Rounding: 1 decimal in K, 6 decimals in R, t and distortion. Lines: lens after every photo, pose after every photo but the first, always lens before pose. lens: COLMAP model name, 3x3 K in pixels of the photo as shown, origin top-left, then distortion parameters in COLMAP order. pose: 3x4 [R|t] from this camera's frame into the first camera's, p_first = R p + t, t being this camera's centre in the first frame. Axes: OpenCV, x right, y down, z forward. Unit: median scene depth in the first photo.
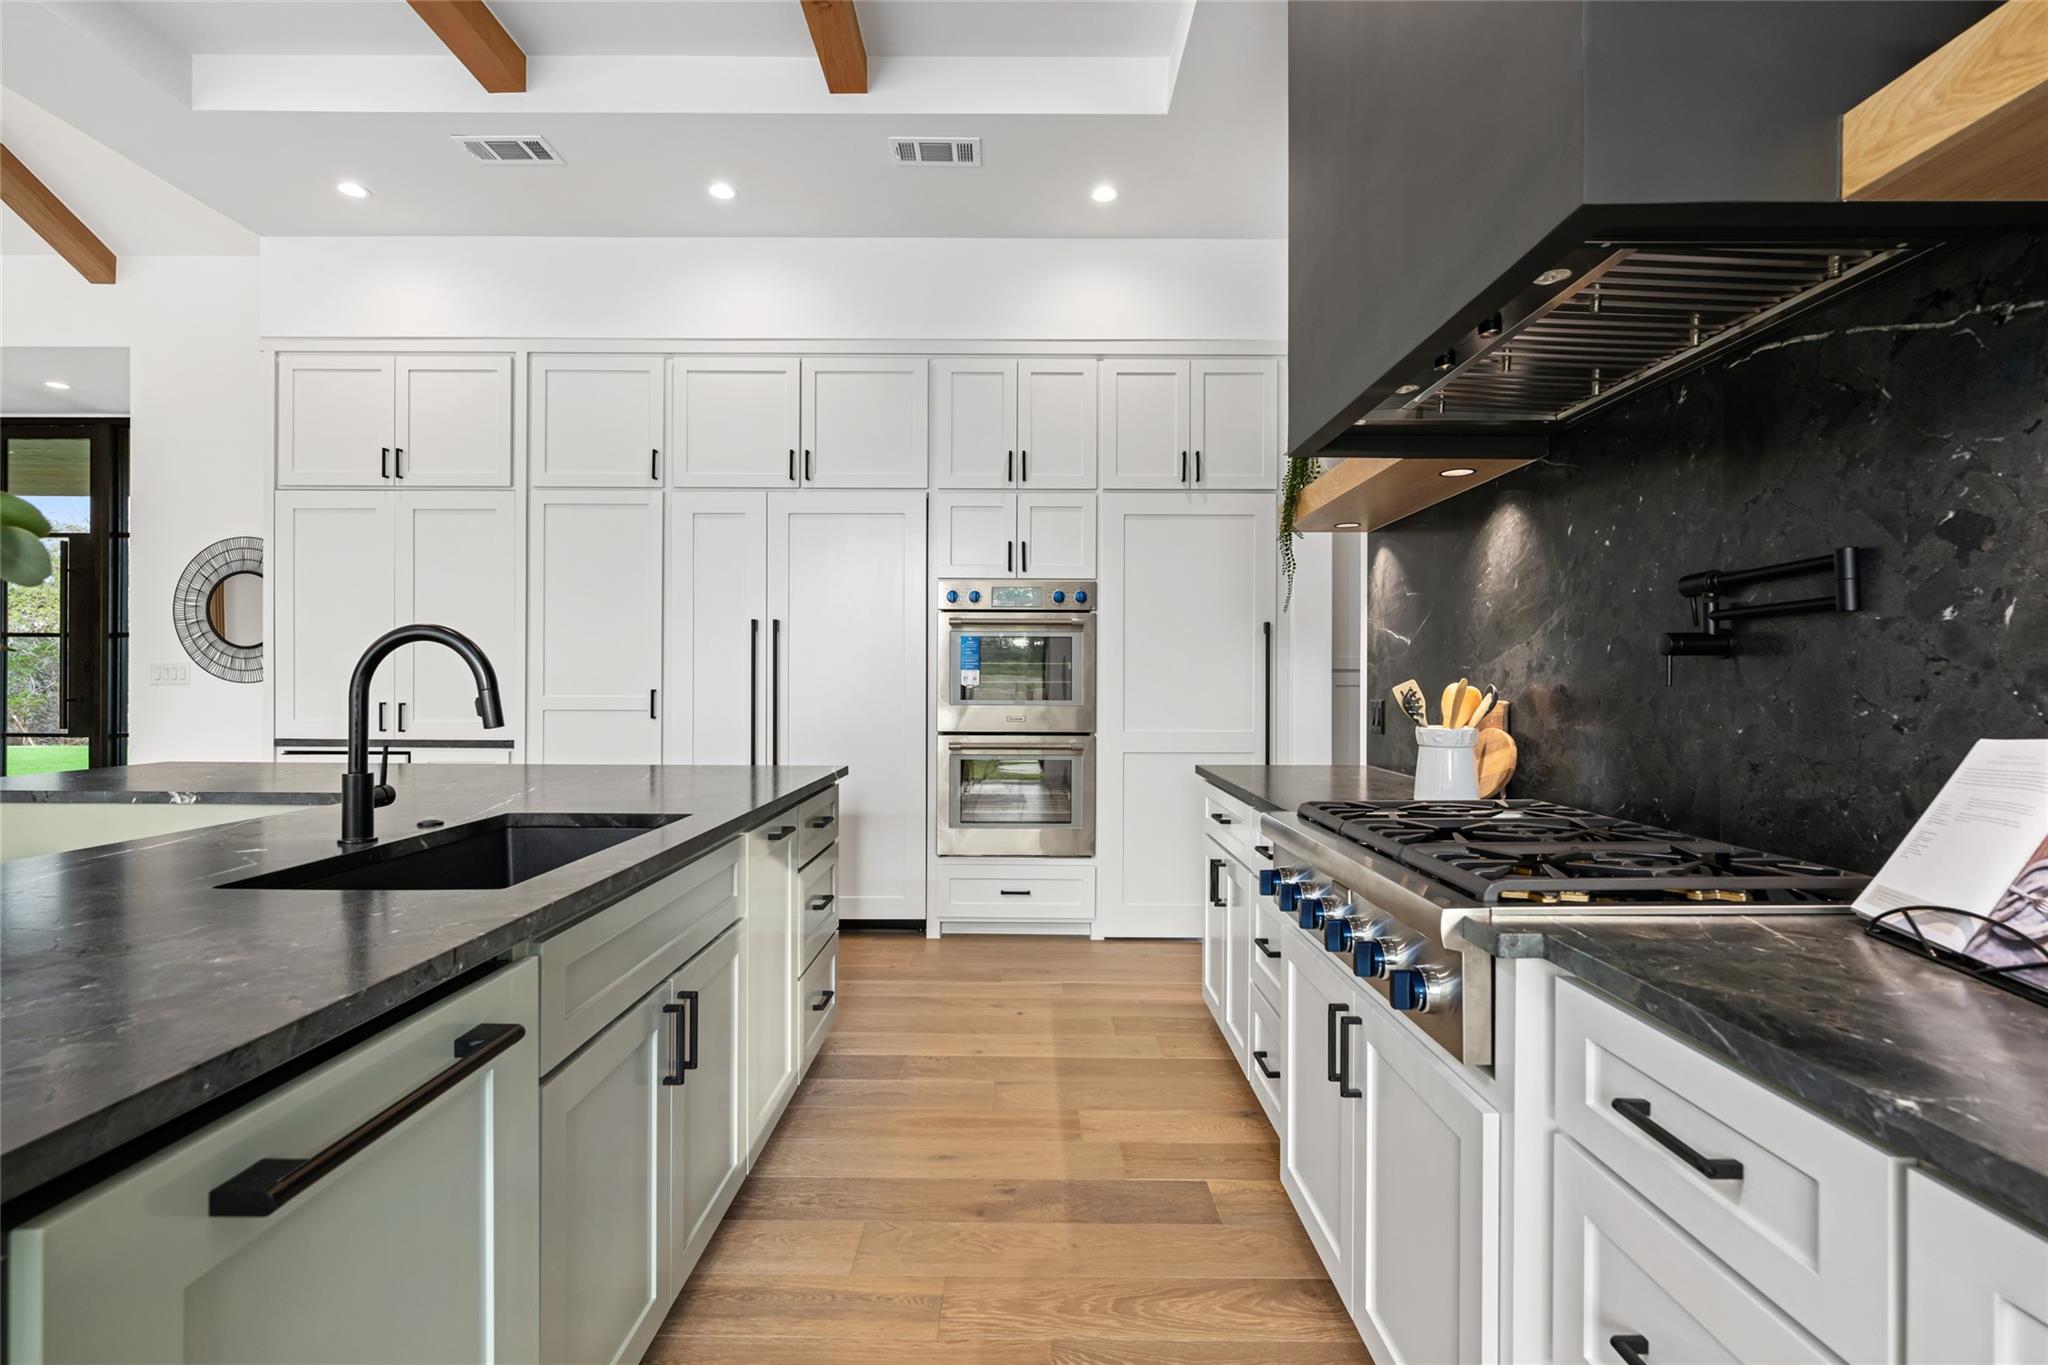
lens RADIAL K [[928.1, 0, 1029.8], [0, 928.1, 681.5], [0, 0, 1]] dist [0.005288, -0.002011]
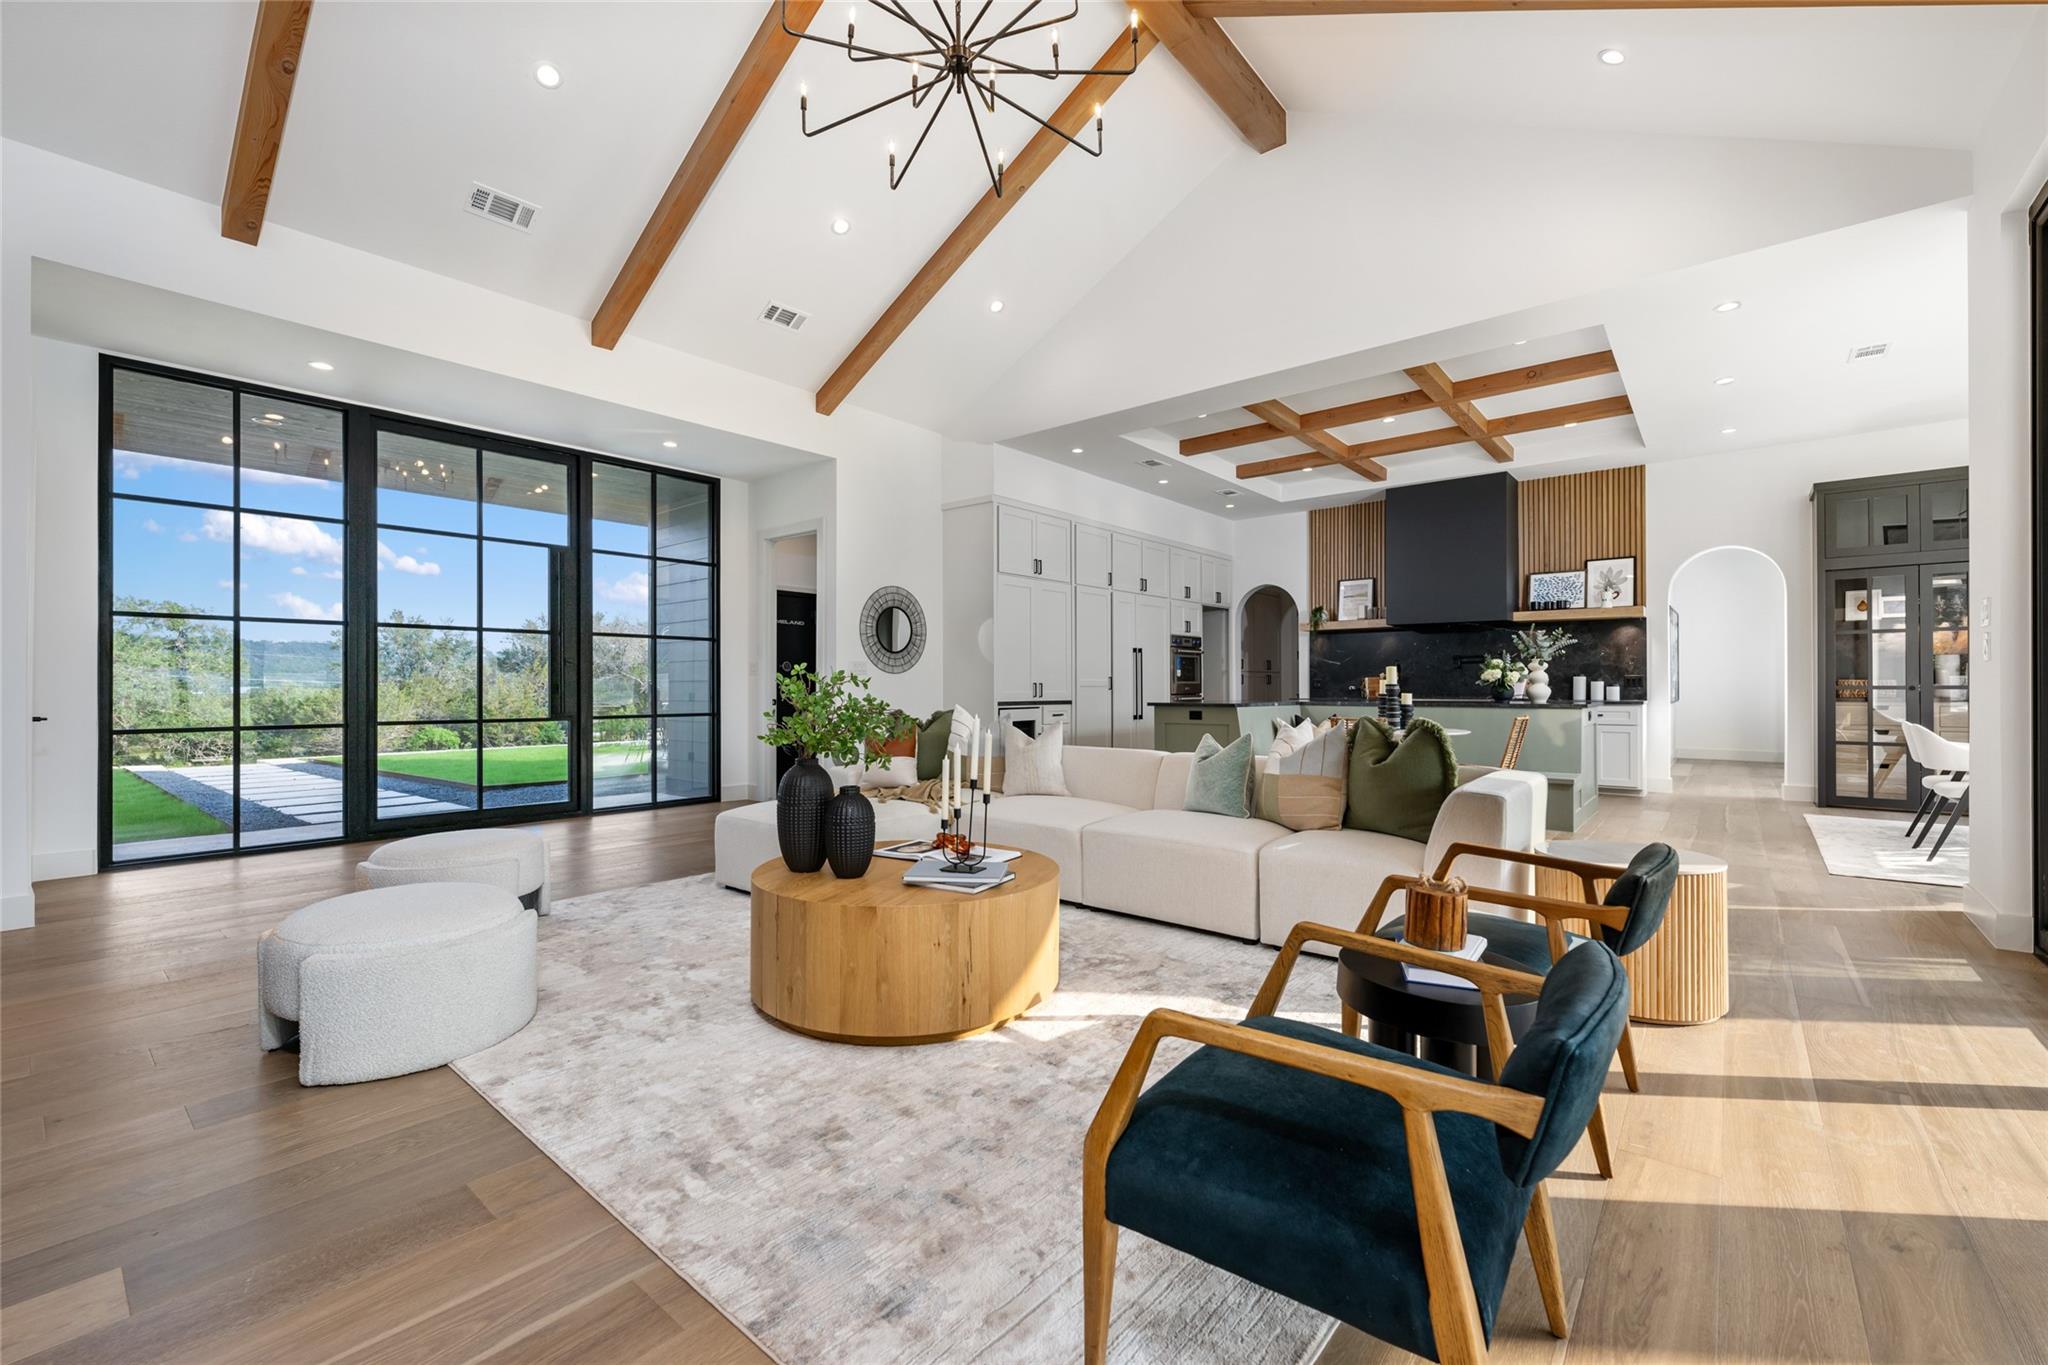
lens RADIAL K [[860.4, 0, 1011.1], [0, 860.4, 679.7], [0, 0, 1]] dist [0.000254, -0.001025]
pose [[0.652977, 0.003677, 0.757368, -2.167951], [0.004058, 0.999957, -0.008353, 0.031773], [-0.757367, 0.008528, 0.652934, -0.201546]]
